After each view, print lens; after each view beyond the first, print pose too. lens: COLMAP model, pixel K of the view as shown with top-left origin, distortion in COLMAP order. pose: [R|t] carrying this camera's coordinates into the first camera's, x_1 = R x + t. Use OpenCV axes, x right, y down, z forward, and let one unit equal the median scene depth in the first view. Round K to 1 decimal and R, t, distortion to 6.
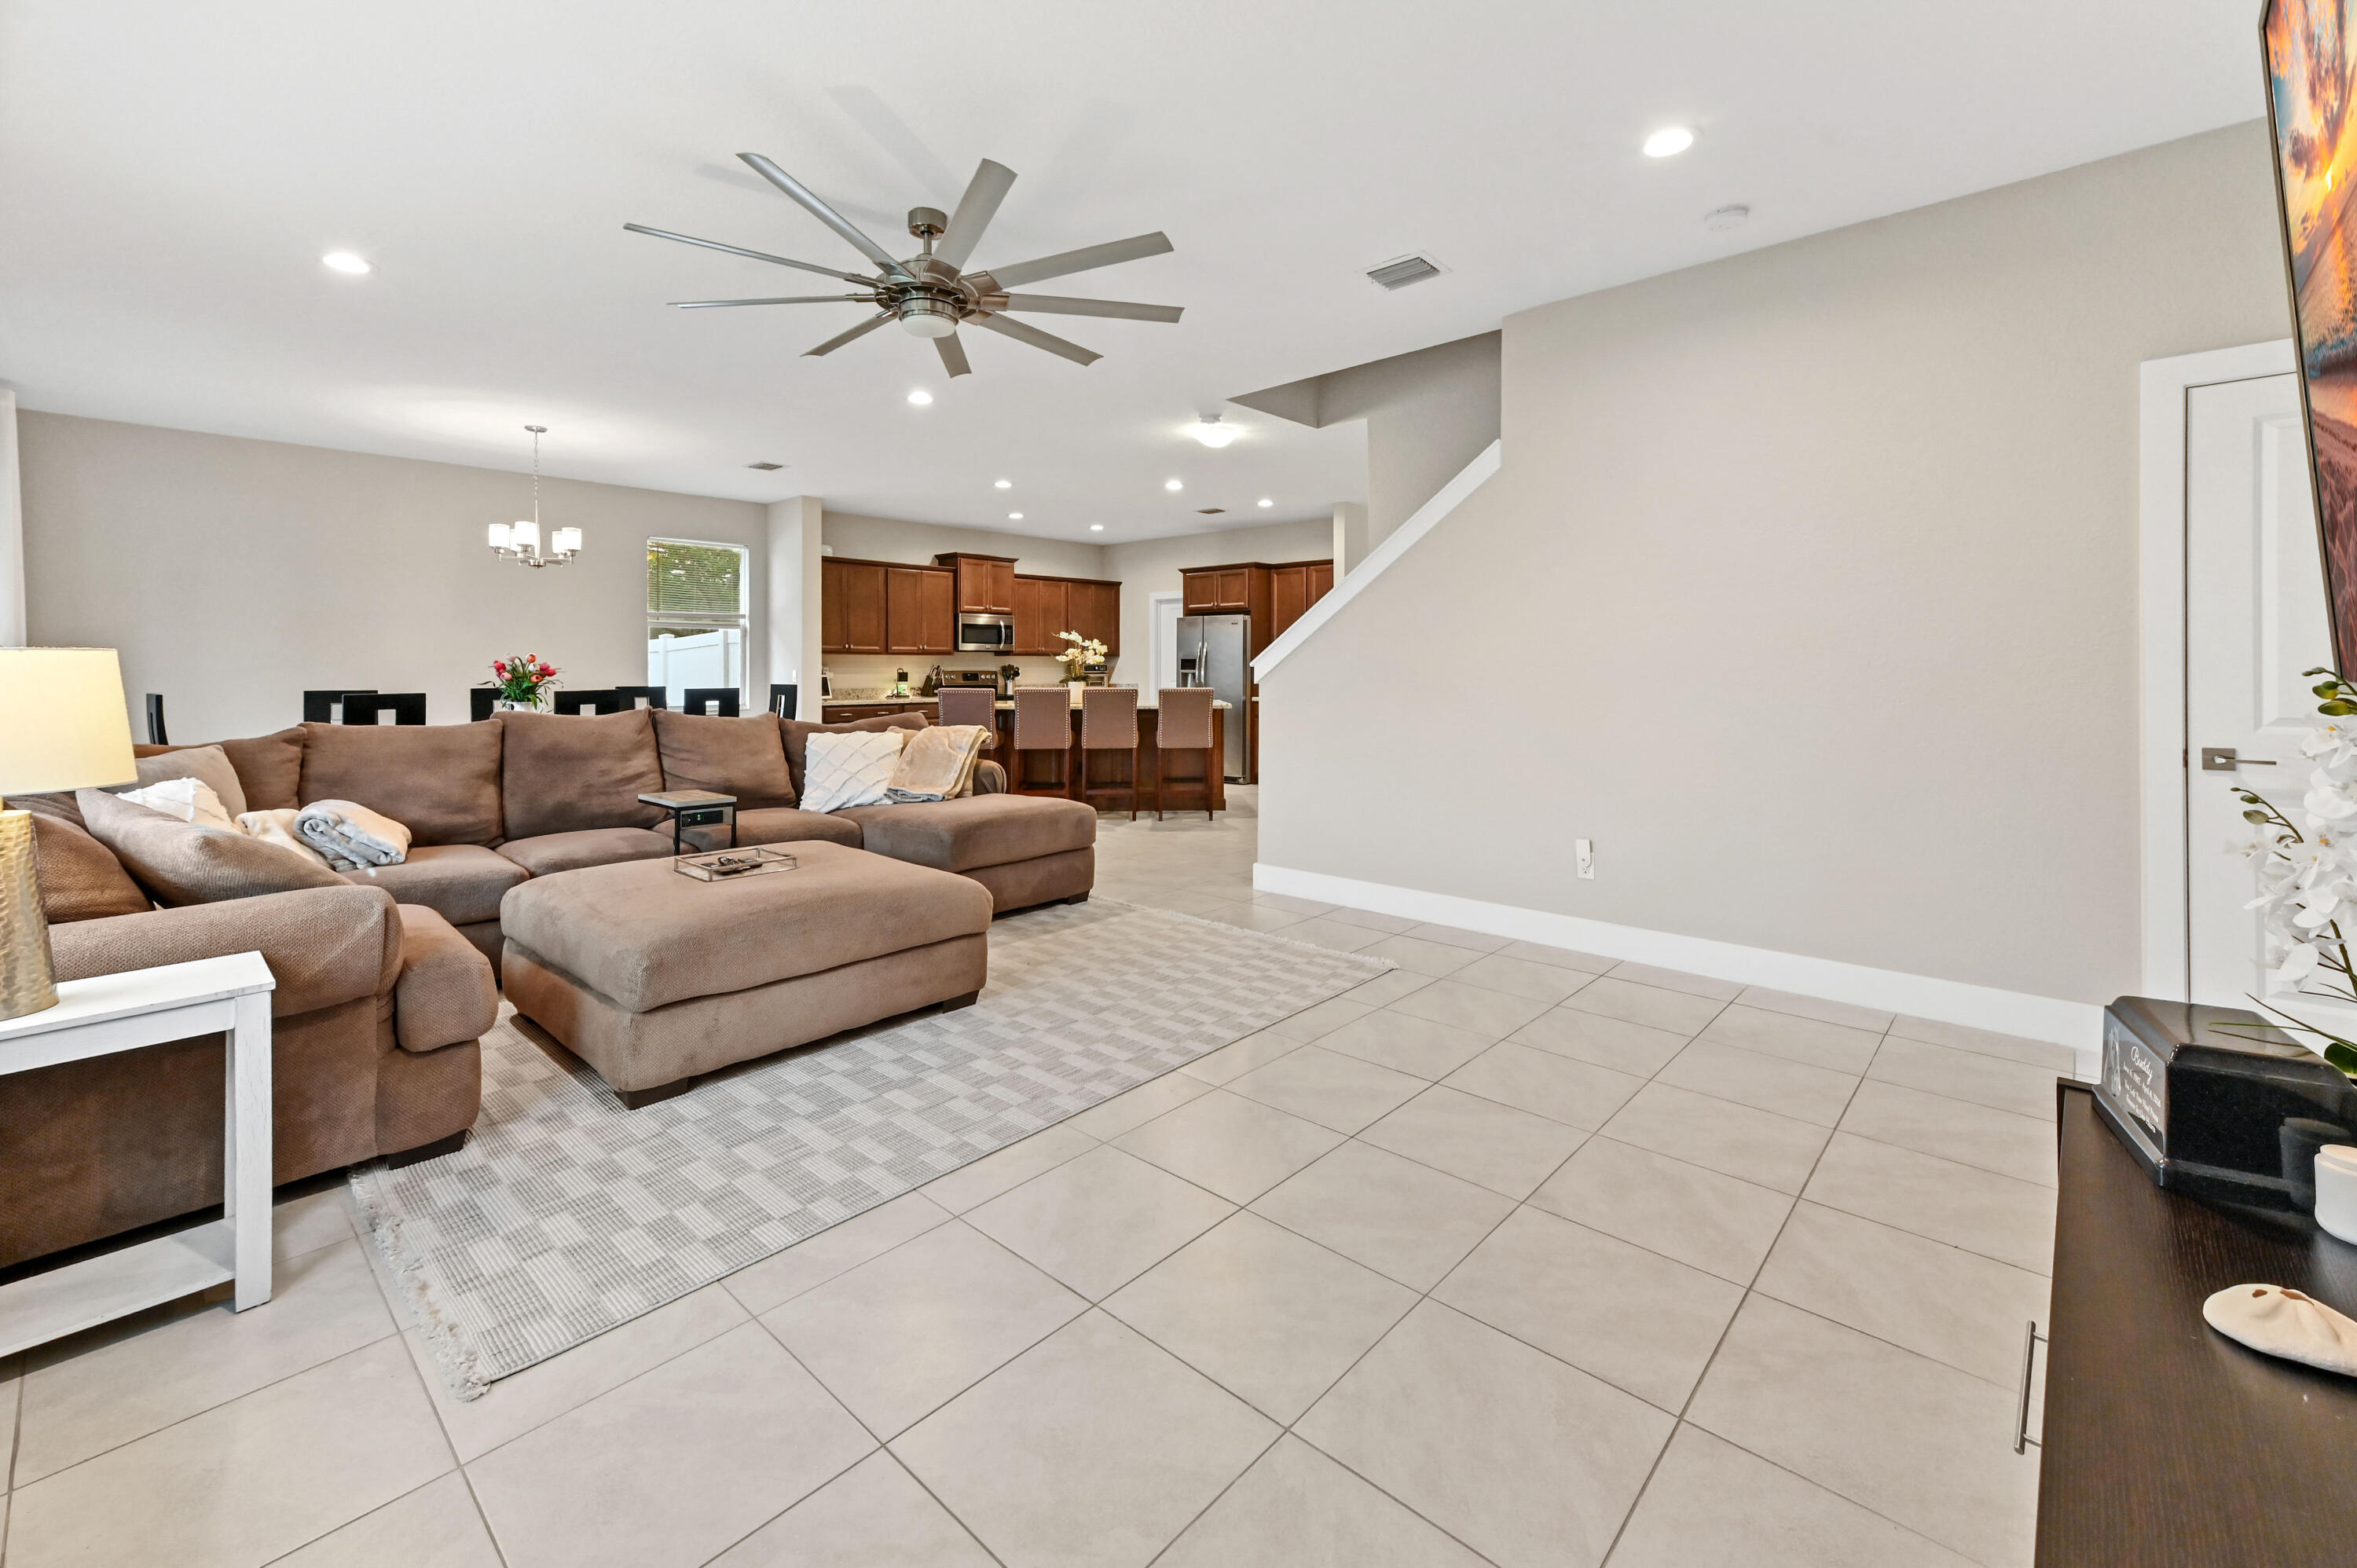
lens RADIAL K [[971.6, 0, 1175.8], [0, 971.6, 663.1], [0, 0, 1]] dist [0.000600, 0.000018]
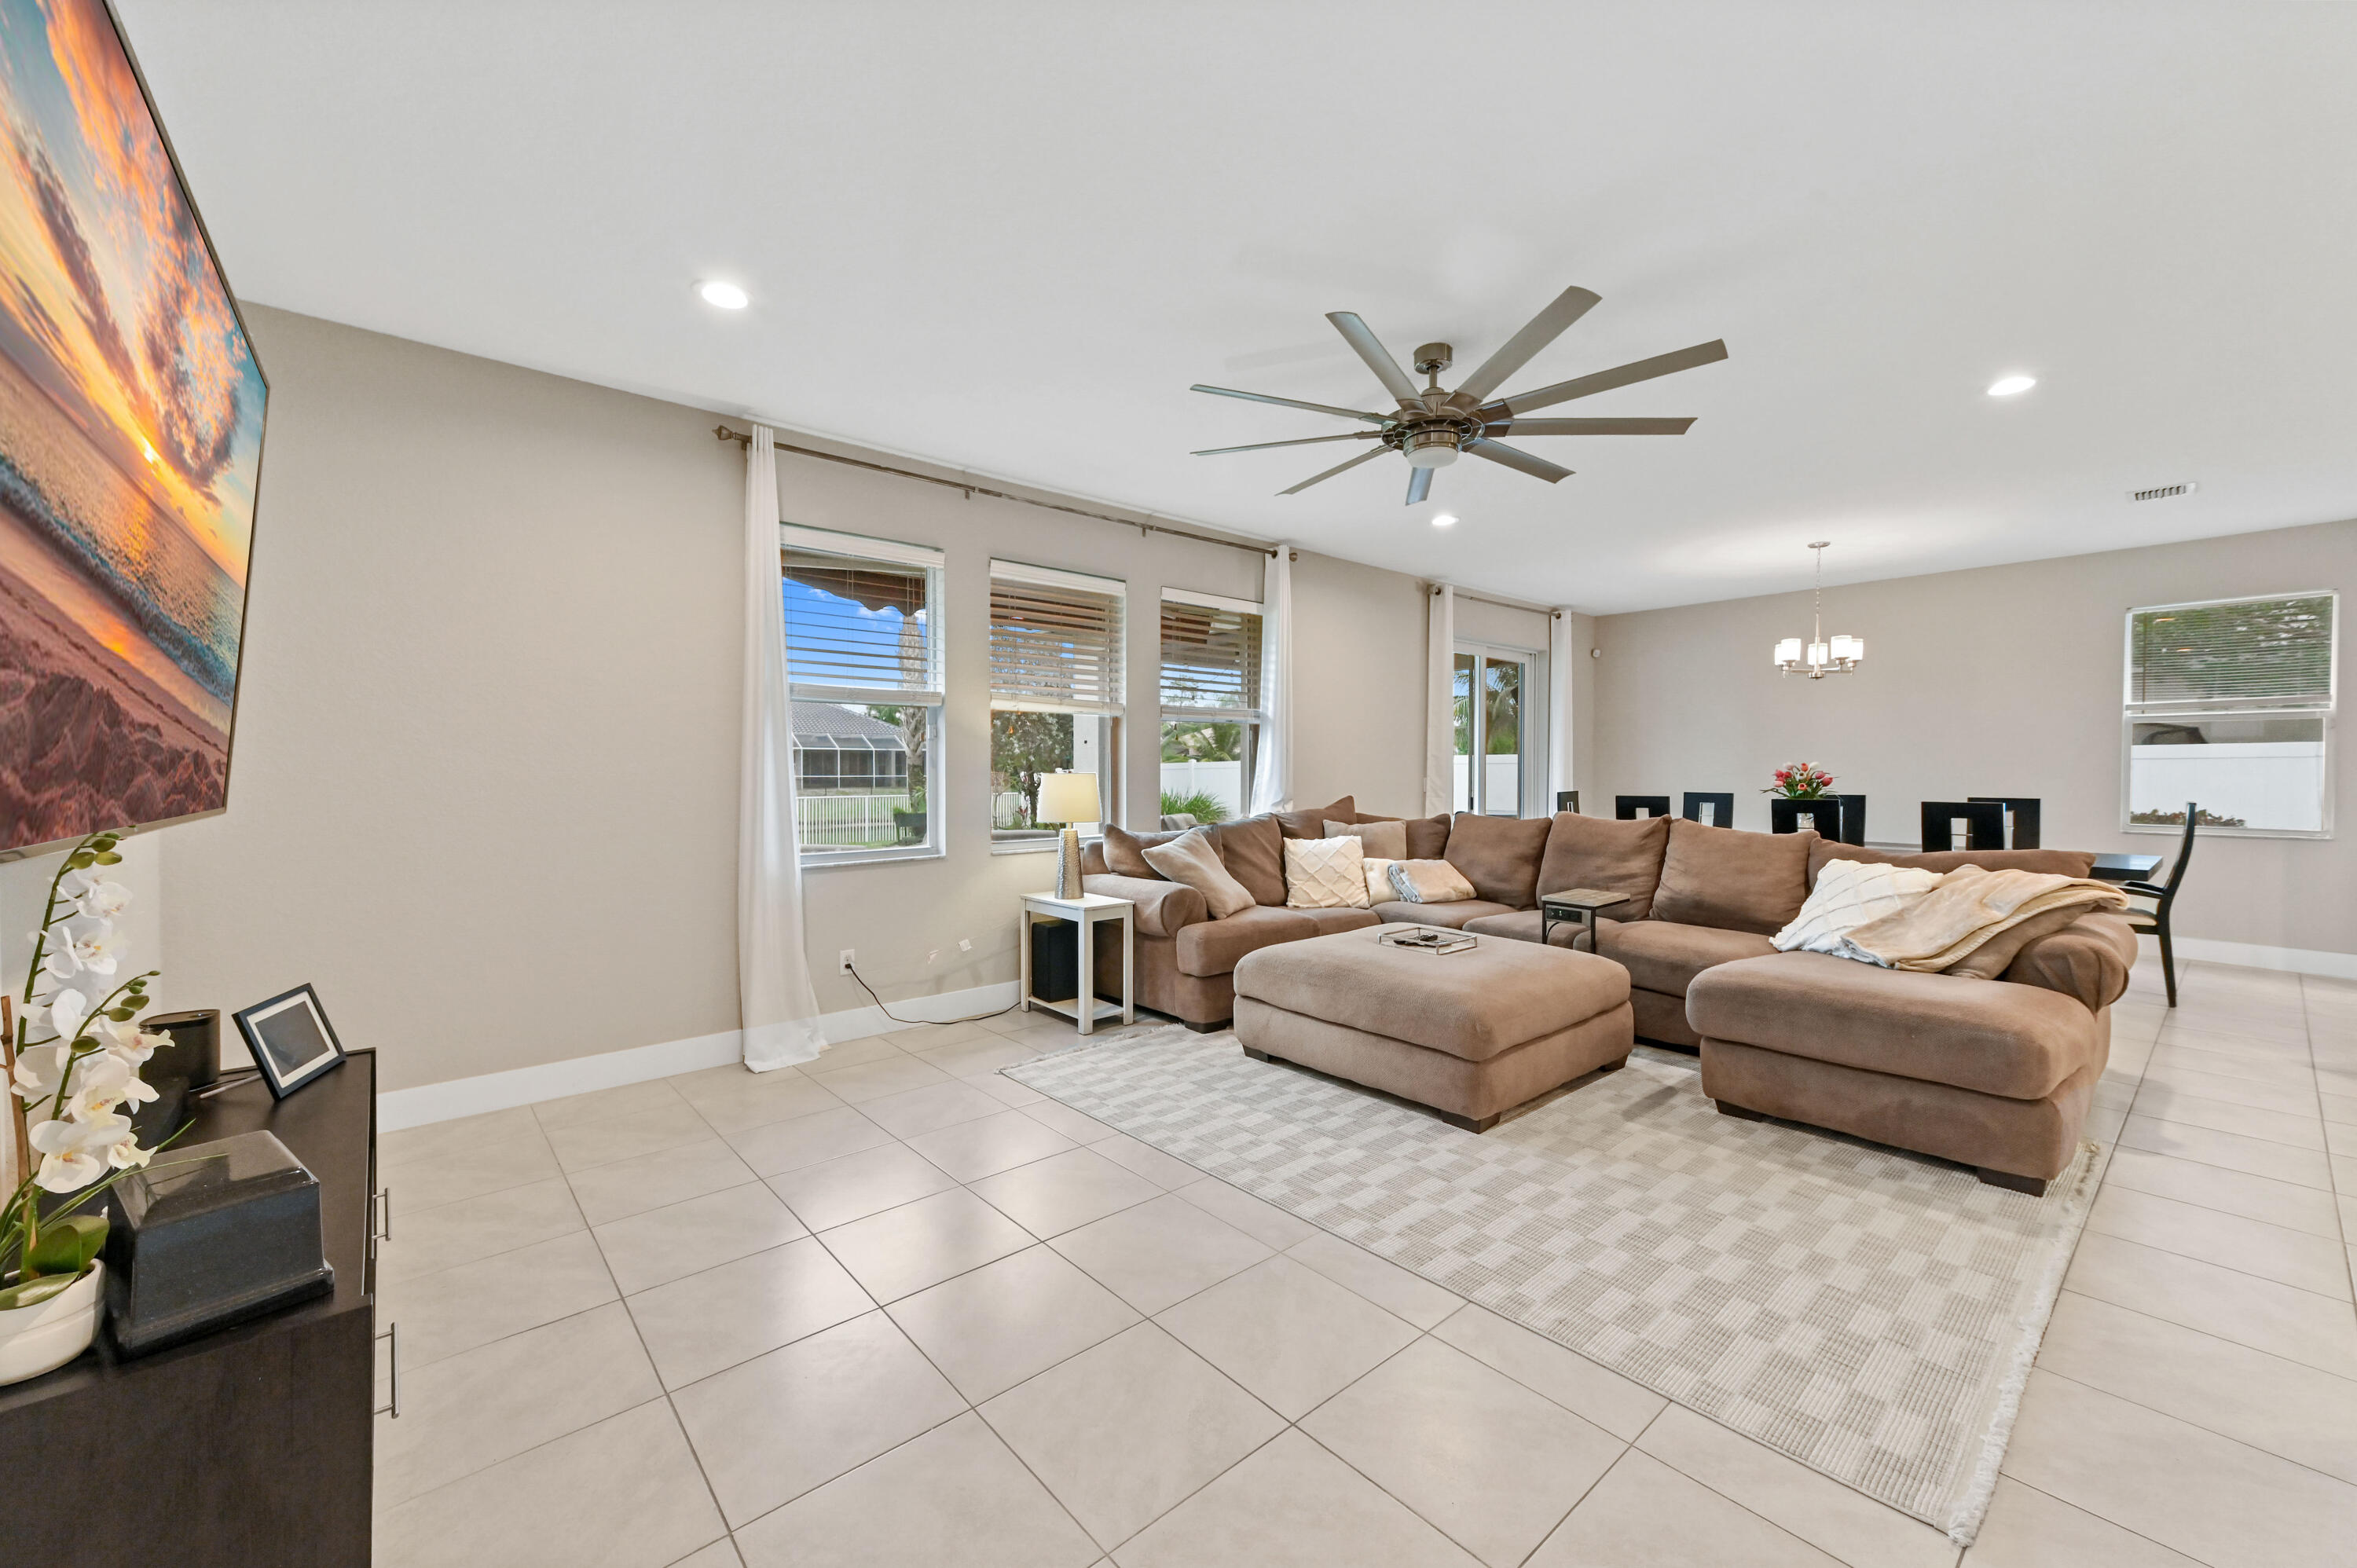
lens RADIAL K [[926.0, 0, 1177.1], [0, 926.0, 771.8], [0, 0, 1]] dist [0.000534, 0.000042]
pose [[-0.121406, 0.004532, -0.992593, 0.801957], [0.002469, 0.999988, 0.004263, -0.012758], [0.992600, -0.001933, -0.121416, 0.891465]]
